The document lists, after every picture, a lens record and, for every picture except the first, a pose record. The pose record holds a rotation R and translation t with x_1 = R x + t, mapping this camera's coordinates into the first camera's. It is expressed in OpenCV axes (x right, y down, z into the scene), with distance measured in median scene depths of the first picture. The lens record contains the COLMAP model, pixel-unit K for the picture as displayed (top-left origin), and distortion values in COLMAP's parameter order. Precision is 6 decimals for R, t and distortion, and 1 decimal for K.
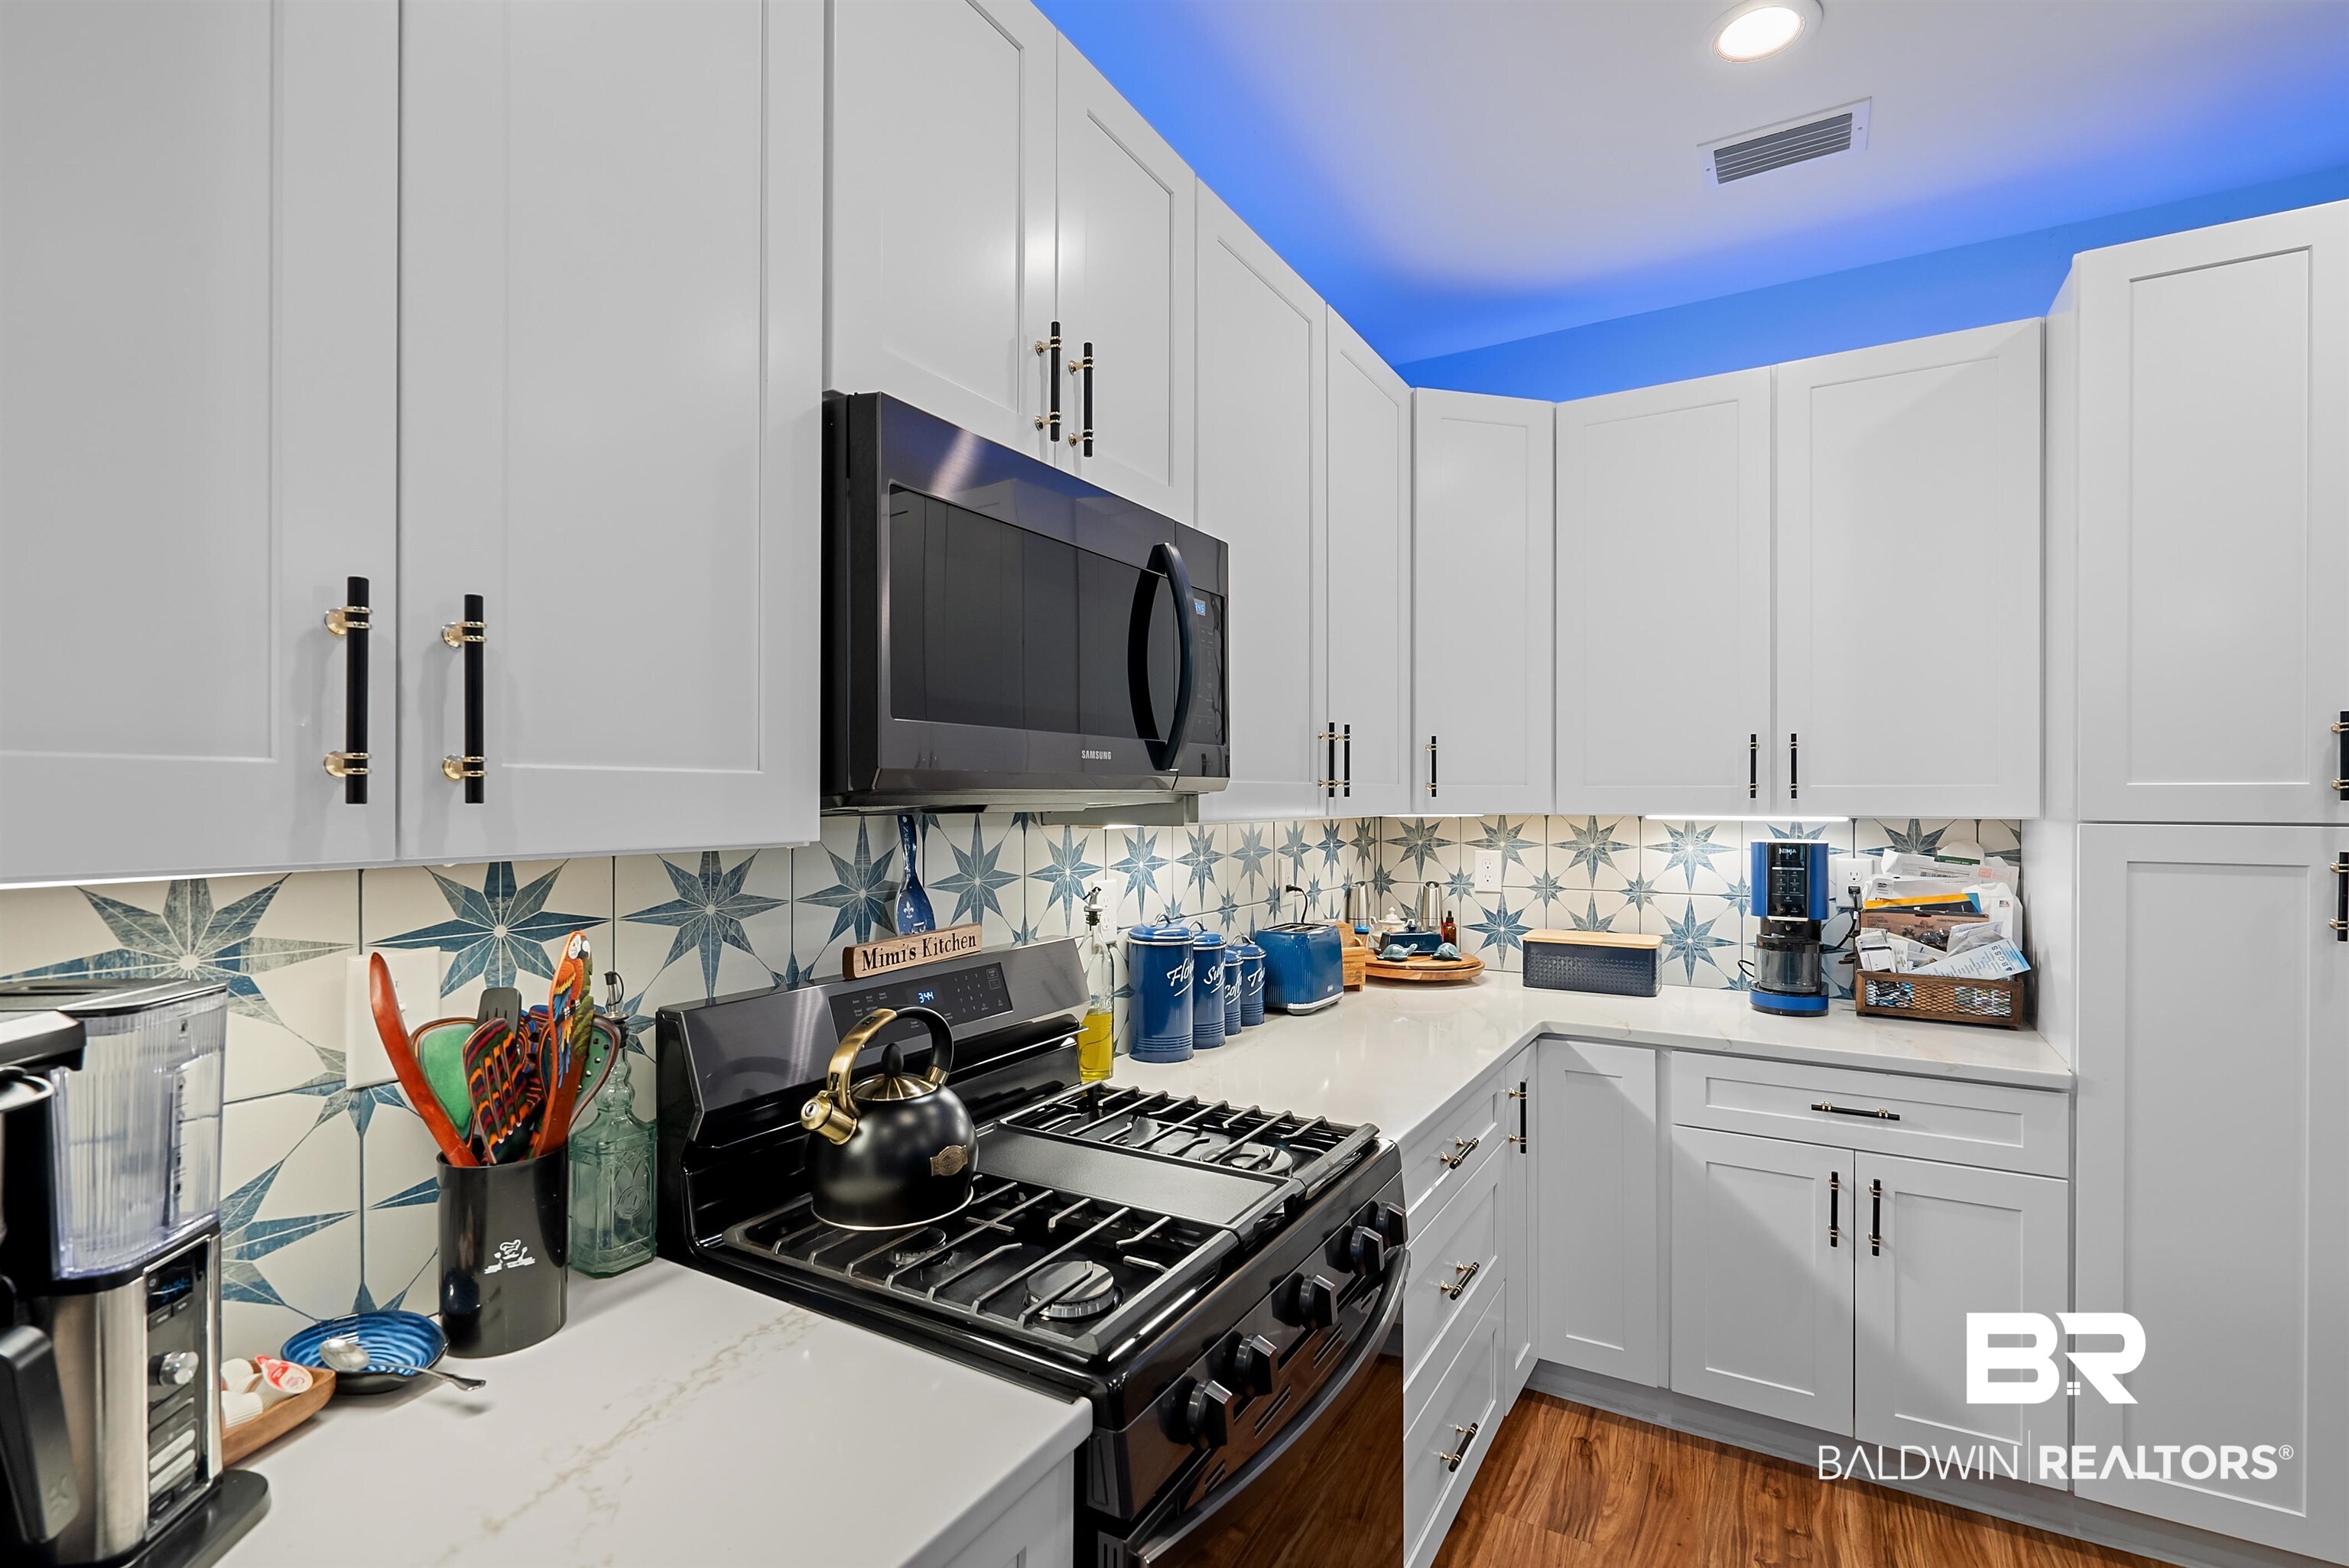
lens RADIAL K [[1073.2, 0, 1177.2], [0, 1073.2, 788.4], [0, 0, 1]] dist [-0.011265, 0.004738]
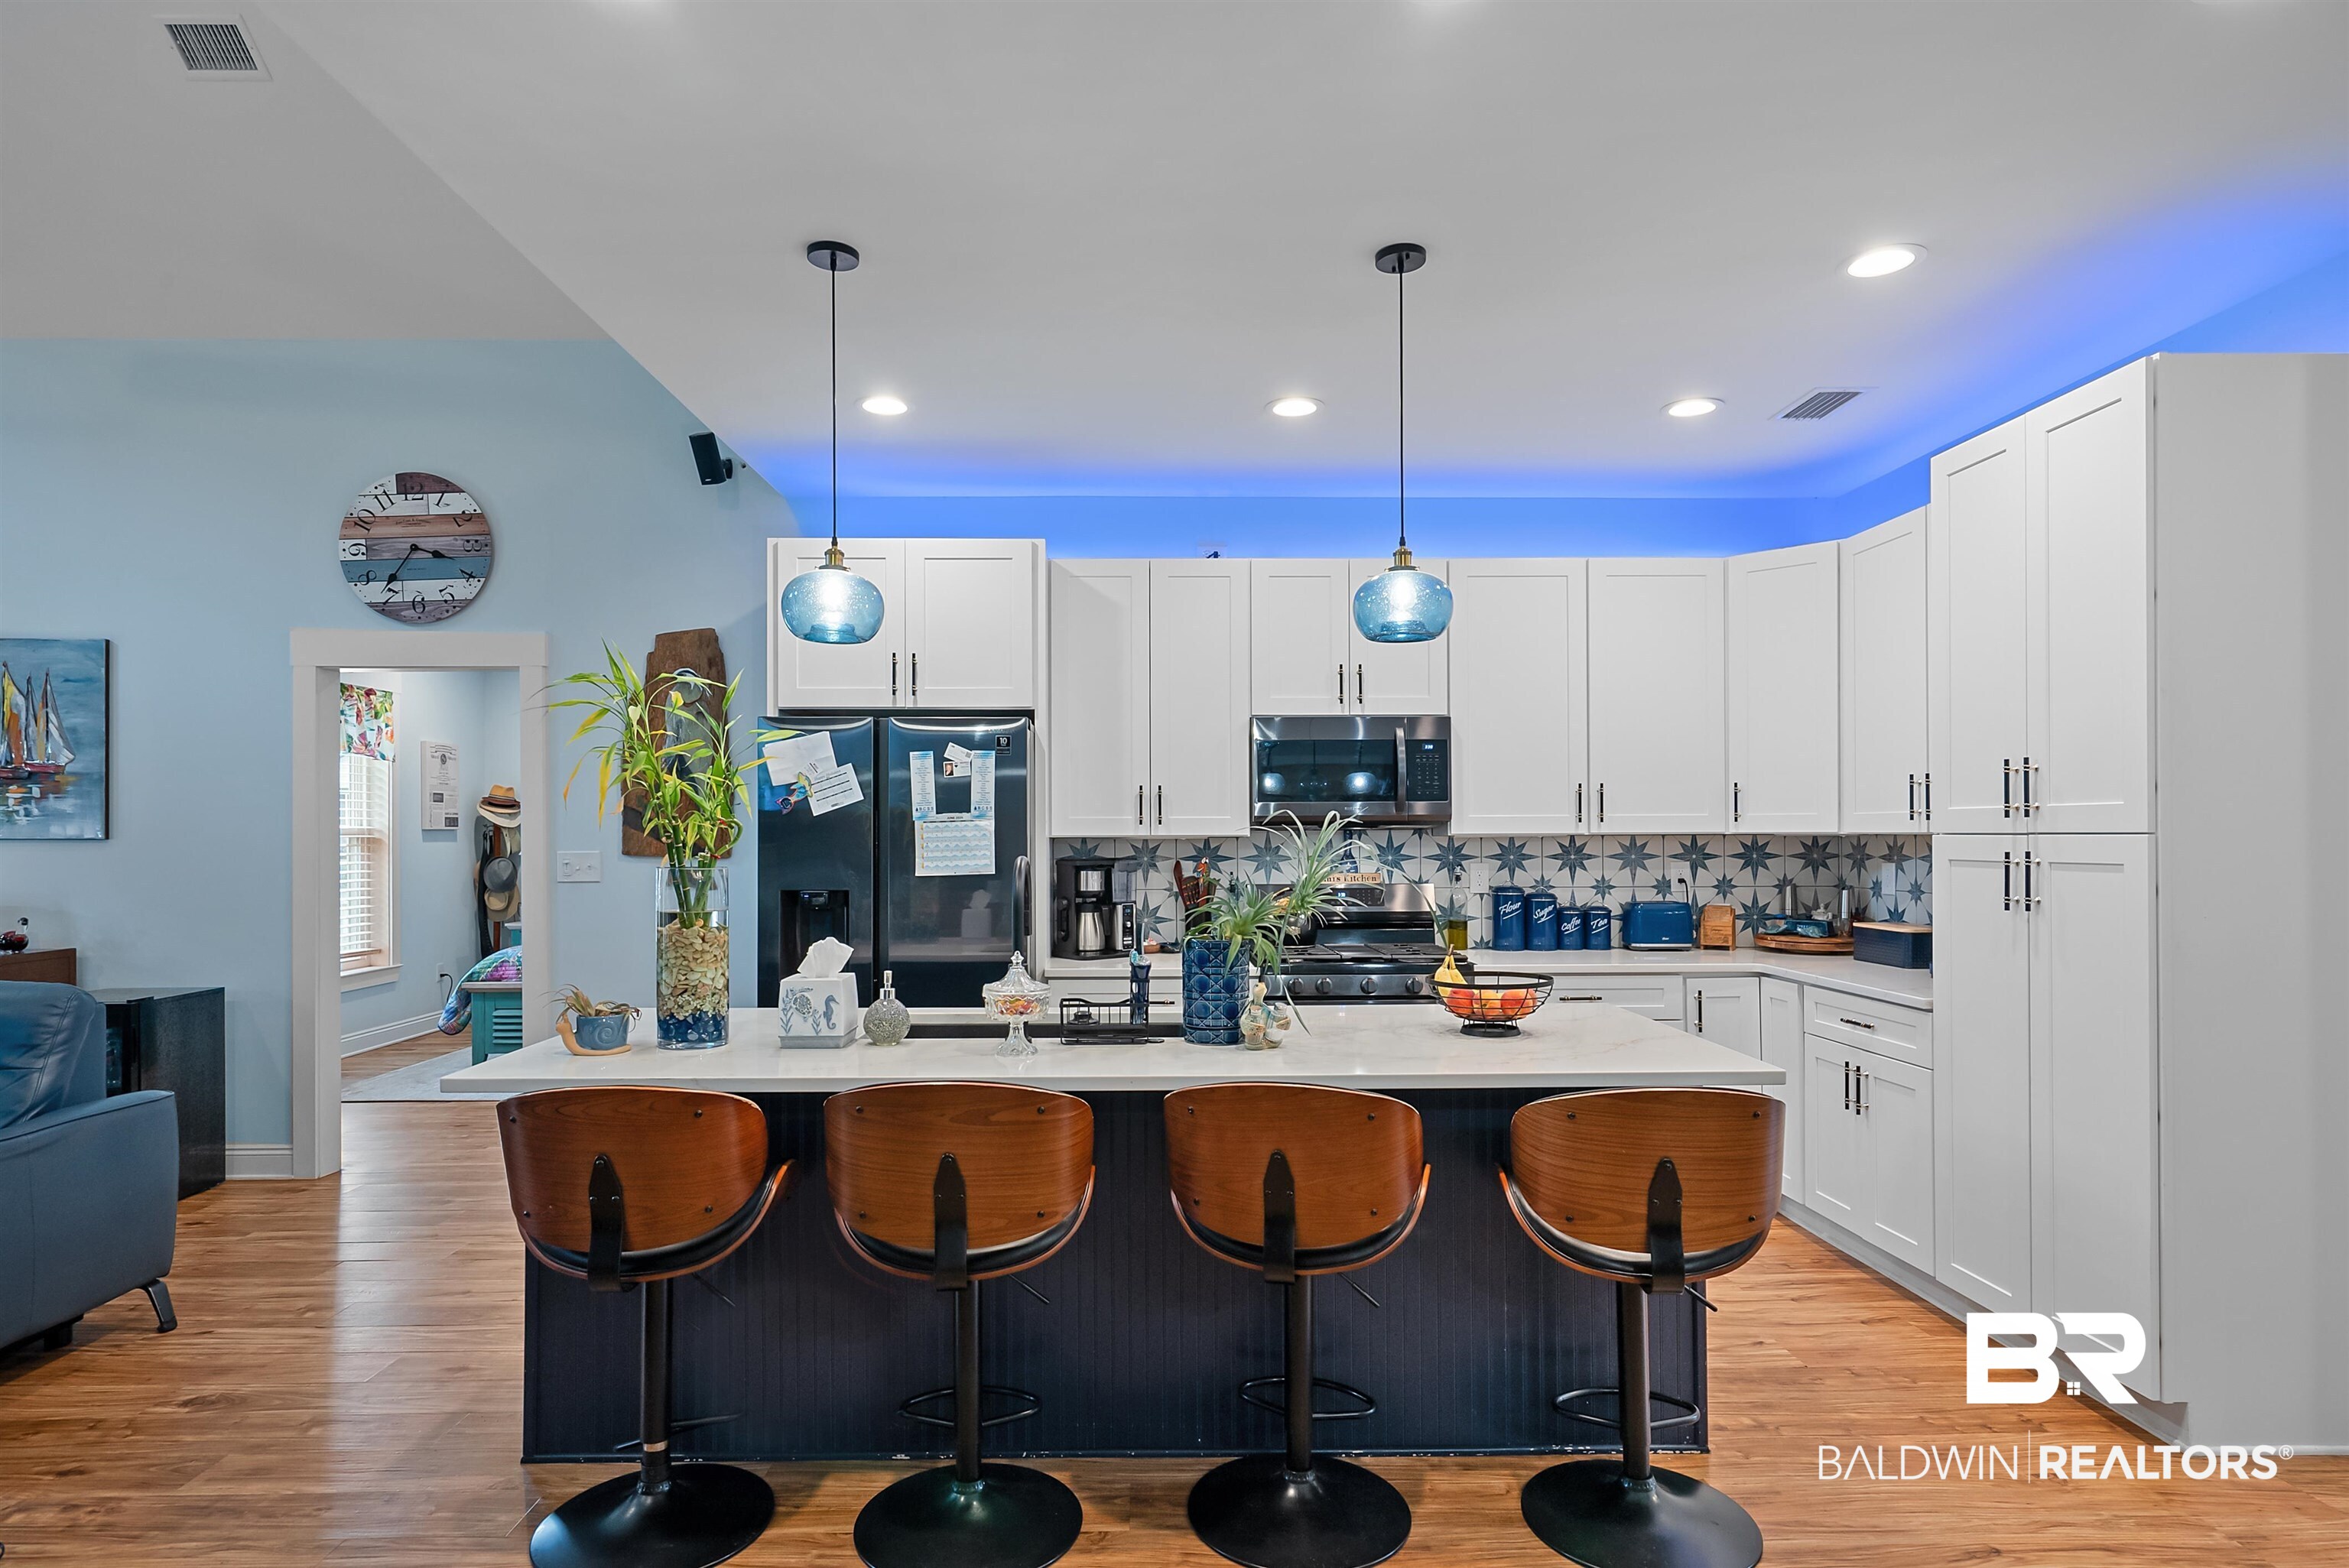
lens RADIAL K [[1239.5, 0, 1162.2], [0, 1239.5, 836.7], [0, 0, 1]] dist [-0.001393, 0.001976]
pose [[0.521307, 0.003472, -0.853362, 1.876727], [0.010638, 0.999888, 0.010567, 0.001954], [0.853303, -0.014586, 0.521211, -0.899149]]
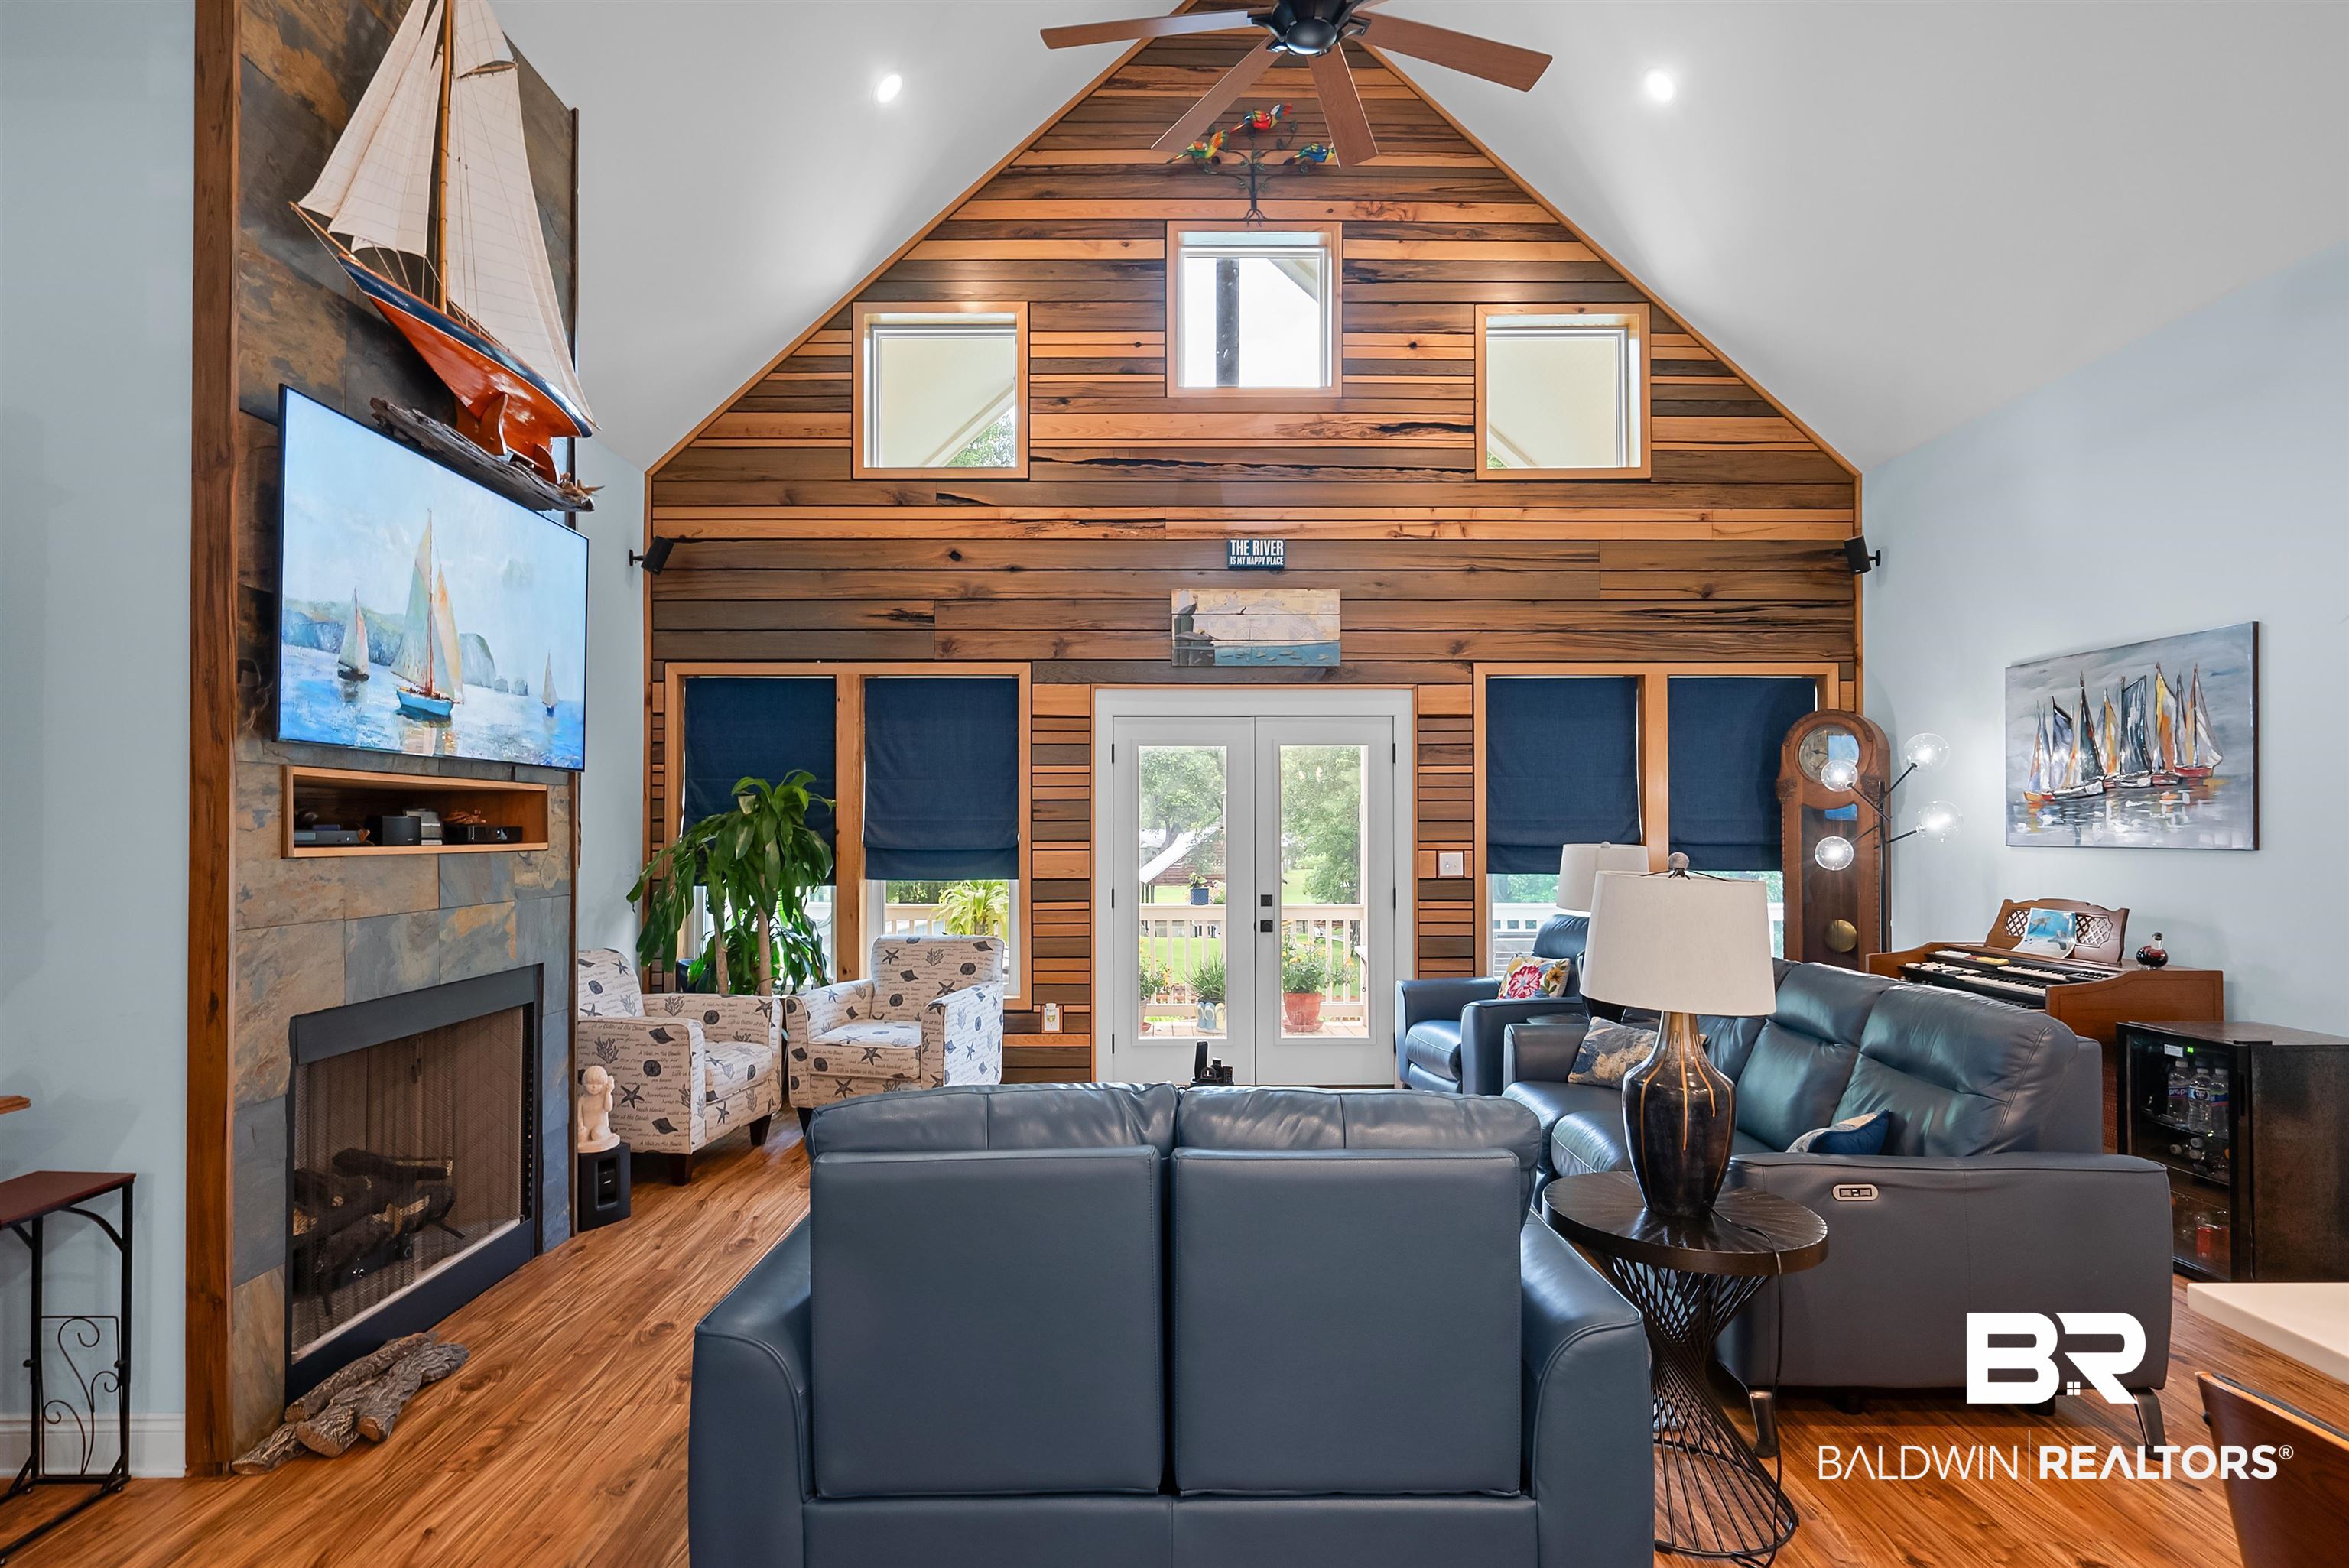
lens RADIAL K [[1208.4, 0, 1170.2], [0, 1208.4, 813.5], [0, 0, 1]] dist [0.000053, 0.004117]
pose [[-0.856597, -0.007151, -0.515937, 1.316646], [0.005750, 0.999710, -0.023403, -0.016242], [0.515954, -0.023013, -0.856307, -0.542672]]
